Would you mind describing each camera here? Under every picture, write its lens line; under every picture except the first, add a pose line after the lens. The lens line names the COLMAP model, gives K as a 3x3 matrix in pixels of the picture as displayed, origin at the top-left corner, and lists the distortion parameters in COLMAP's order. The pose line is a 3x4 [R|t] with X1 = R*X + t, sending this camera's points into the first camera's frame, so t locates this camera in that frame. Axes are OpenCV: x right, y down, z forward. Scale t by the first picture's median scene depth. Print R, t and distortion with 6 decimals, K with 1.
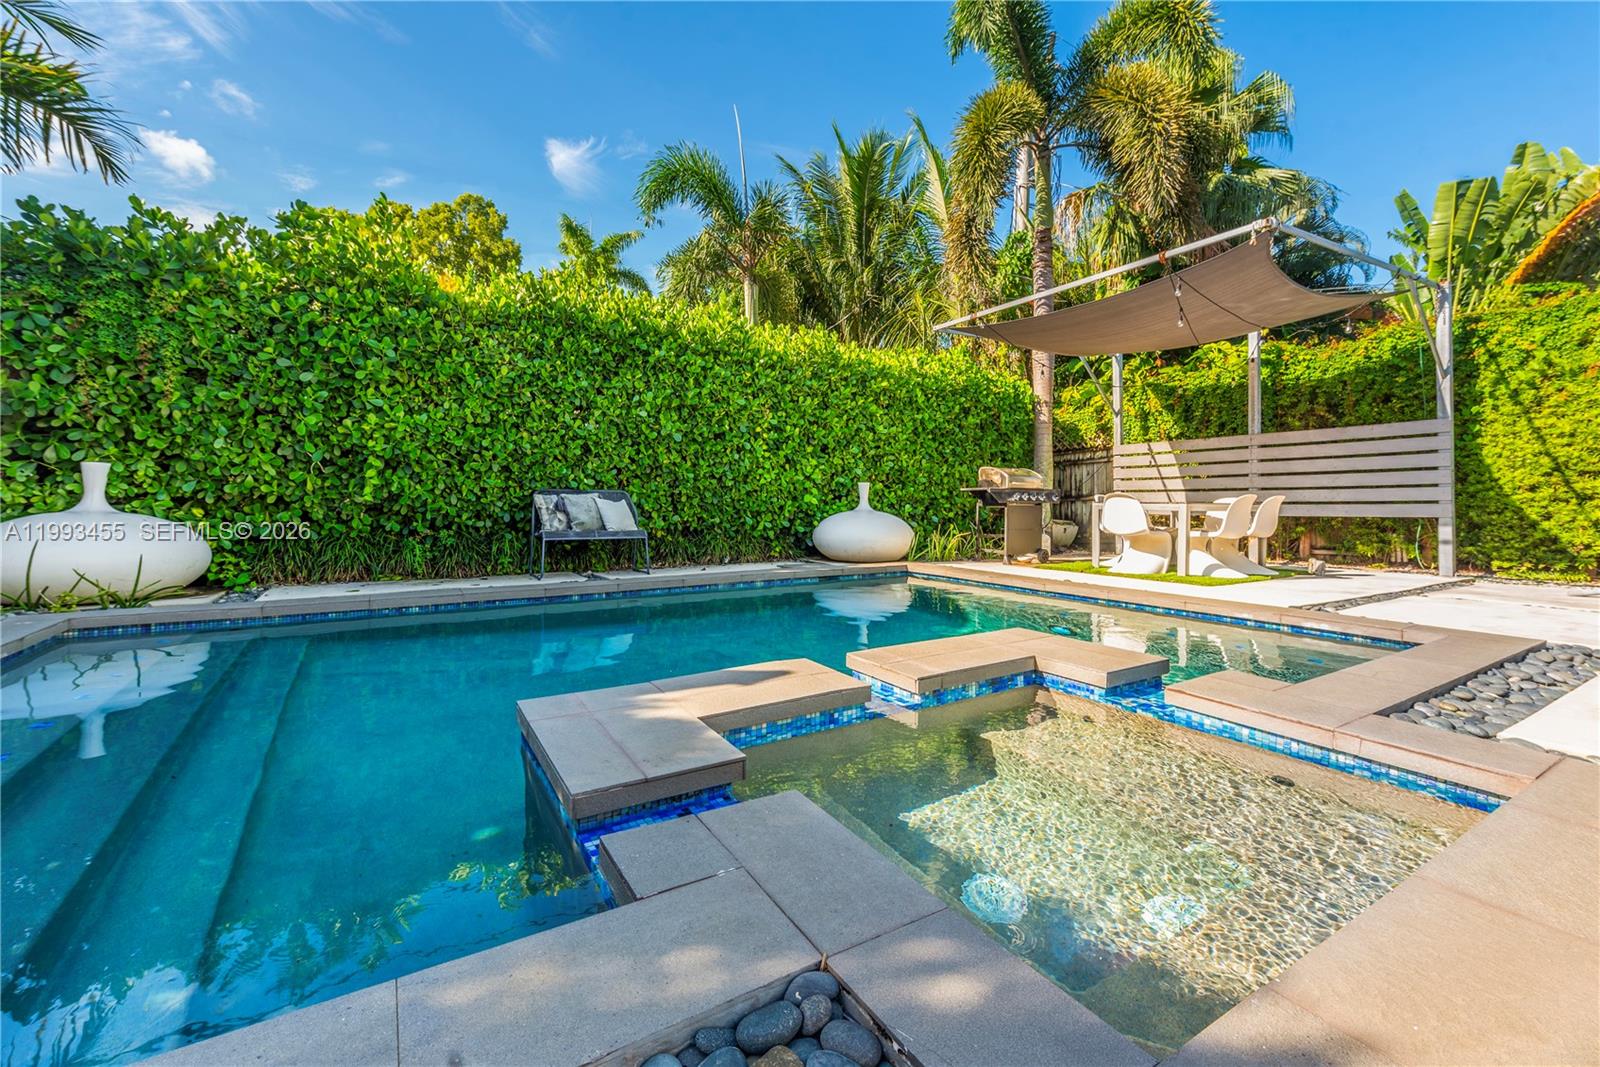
lens RADIAL K [[643.7, 0, 790.2], [0, 643.7, 493.5], [0, 0, 1]] dist [0.007065, -0.000556]
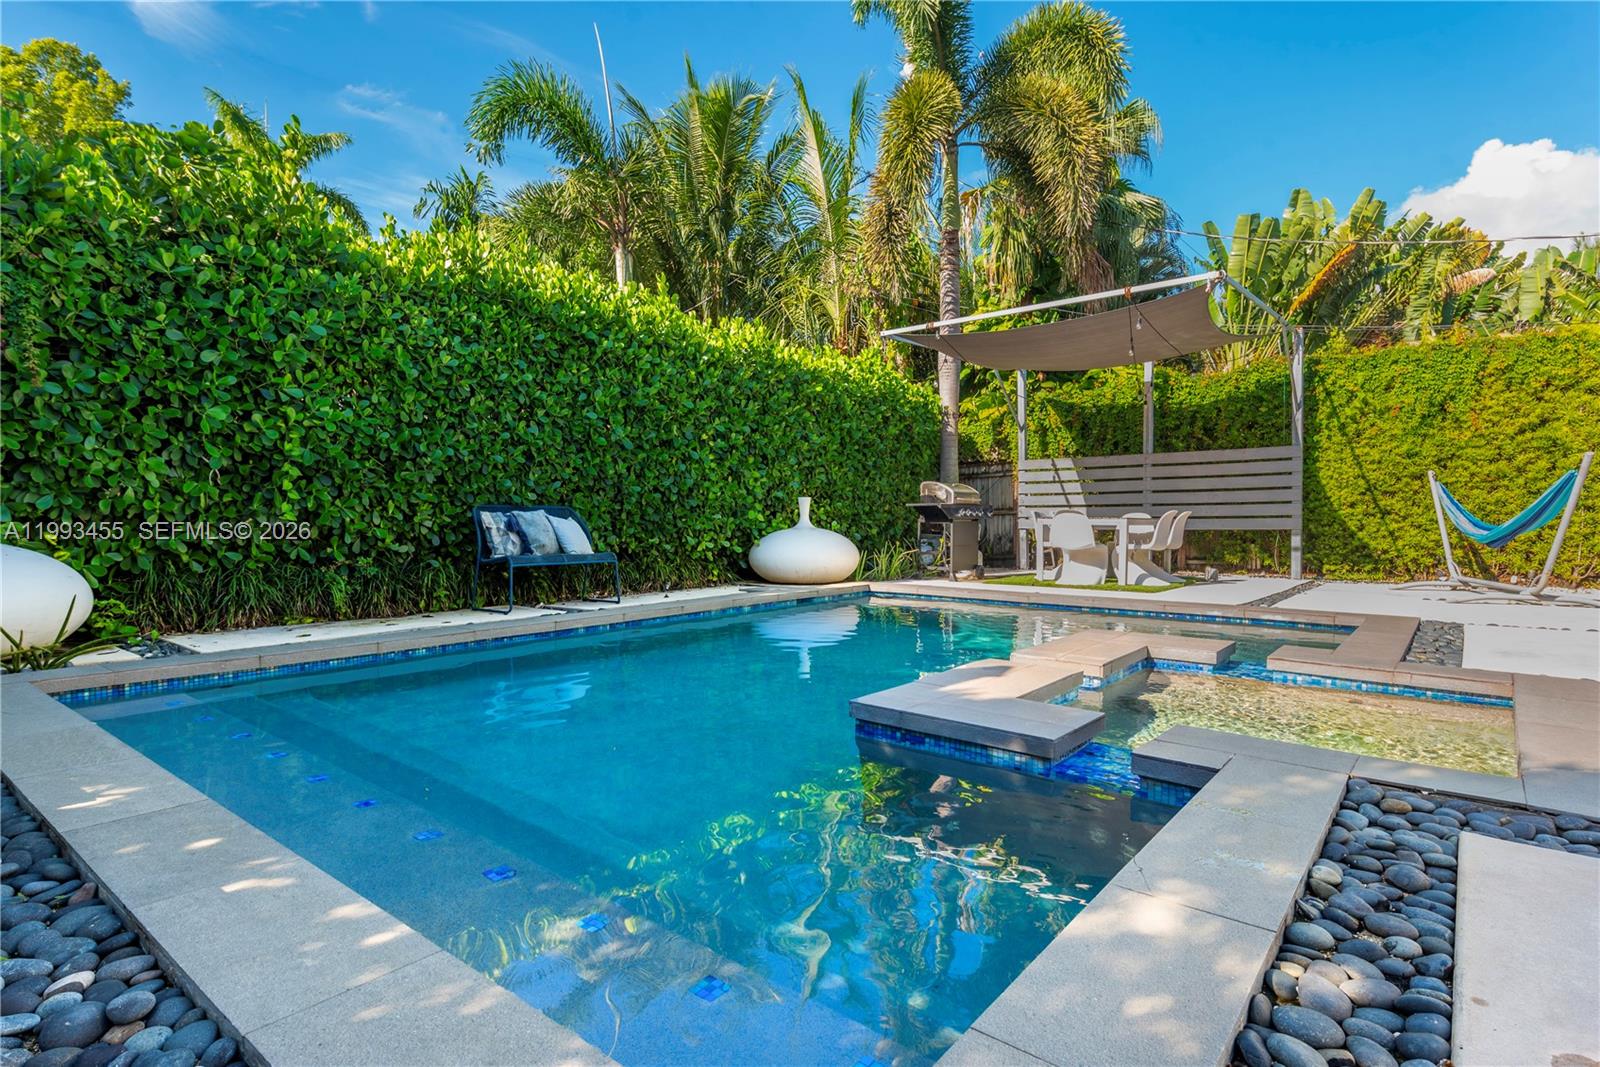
lens RADIAL K [[807.3, 0, 797.6], [0, 807.3, 534.5], [0, 0, 1]] dist [0.009732, -0.002512]
pose [[0.944314, -0.011541, 0.328842, -0.297487], [0.000194, 0.999404, 0.034520, -0.004082], [-0.329044, -0.032534, 0.943754, -0.085574]]
